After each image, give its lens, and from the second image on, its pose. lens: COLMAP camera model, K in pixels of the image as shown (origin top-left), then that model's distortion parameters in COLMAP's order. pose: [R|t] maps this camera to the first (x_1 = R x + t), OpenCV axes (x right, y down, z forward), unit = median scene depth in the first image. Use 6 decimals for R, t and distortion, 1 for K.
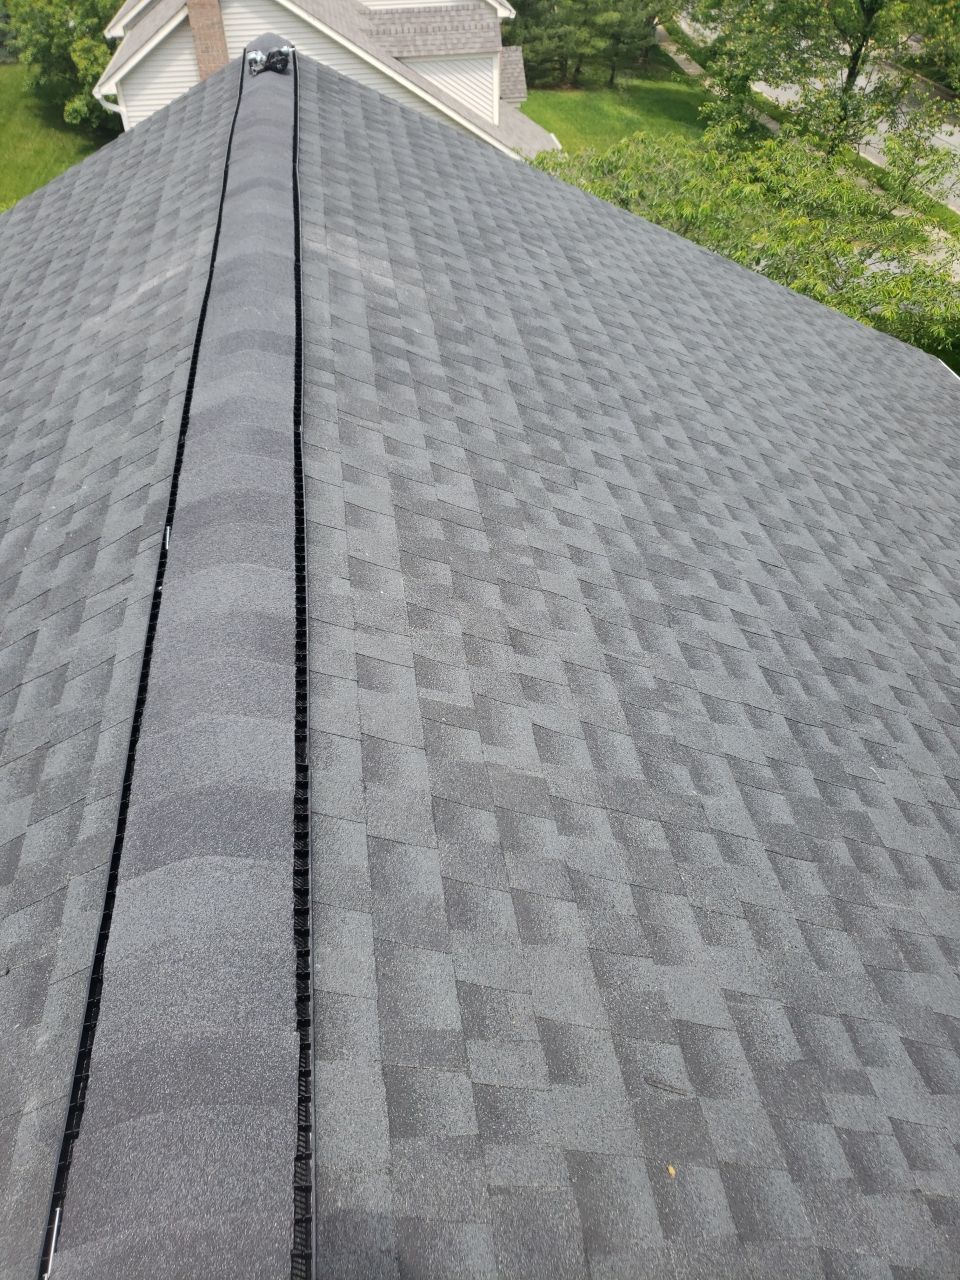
lens RADIAL K [[990.9, 0, 479.1], [0, 990.9, 663.7], [0, 0, 1]] dist [-0.001346, 0.015758]
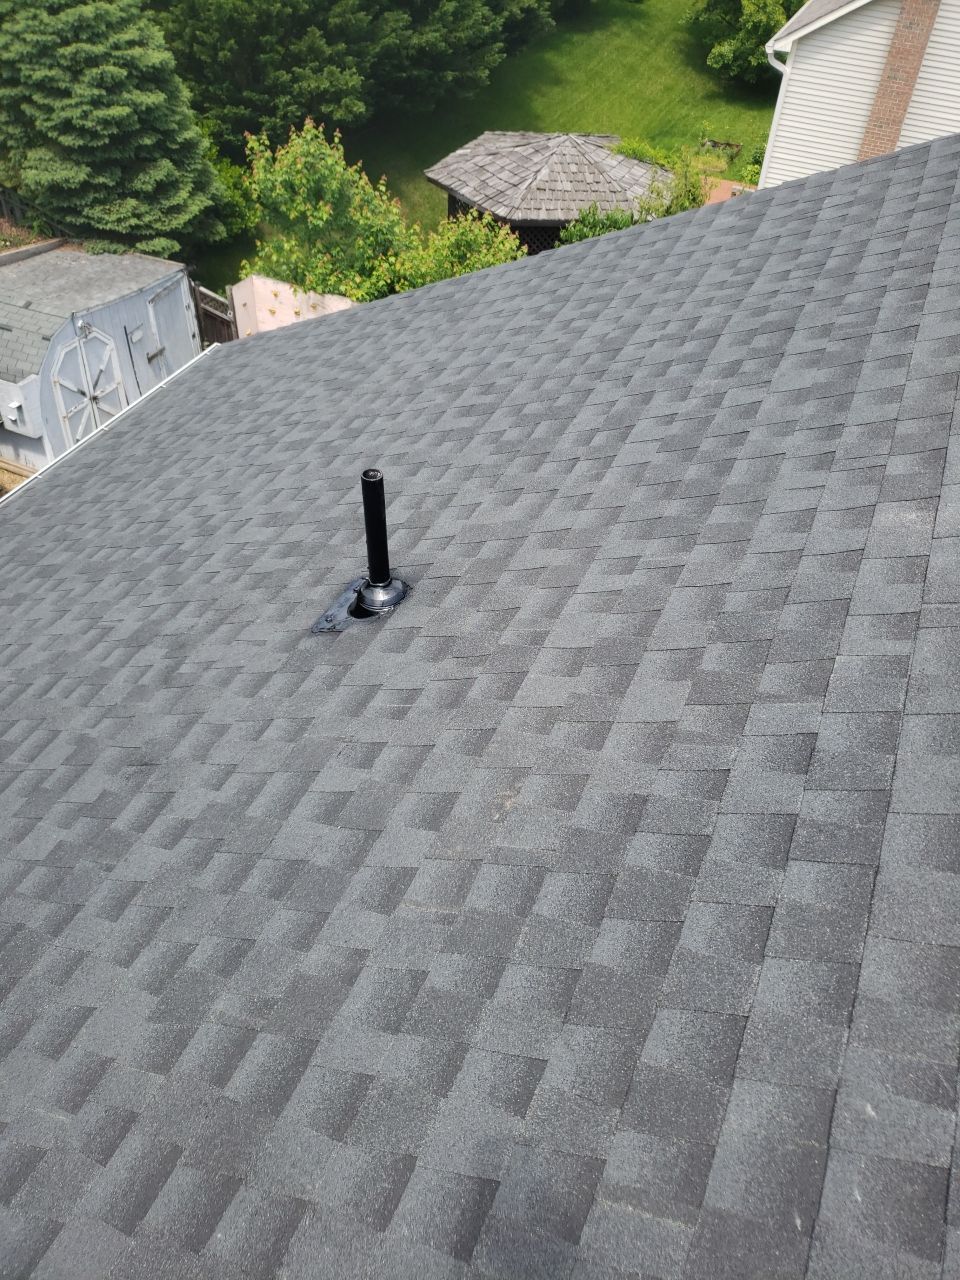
lens RADIAL K [[990.9, 0, 479.1], [0, 990.9, 663.7], [0, 0, 1]] dist [-0.001346, 0.015758]
pose [[0.848018, 0.413539, -0.331438, -0.070824], [-0.402539, 0.909393, 0.104722, -0.043249], [0.344714, 0.044611, 0.937647, 0.069908]]
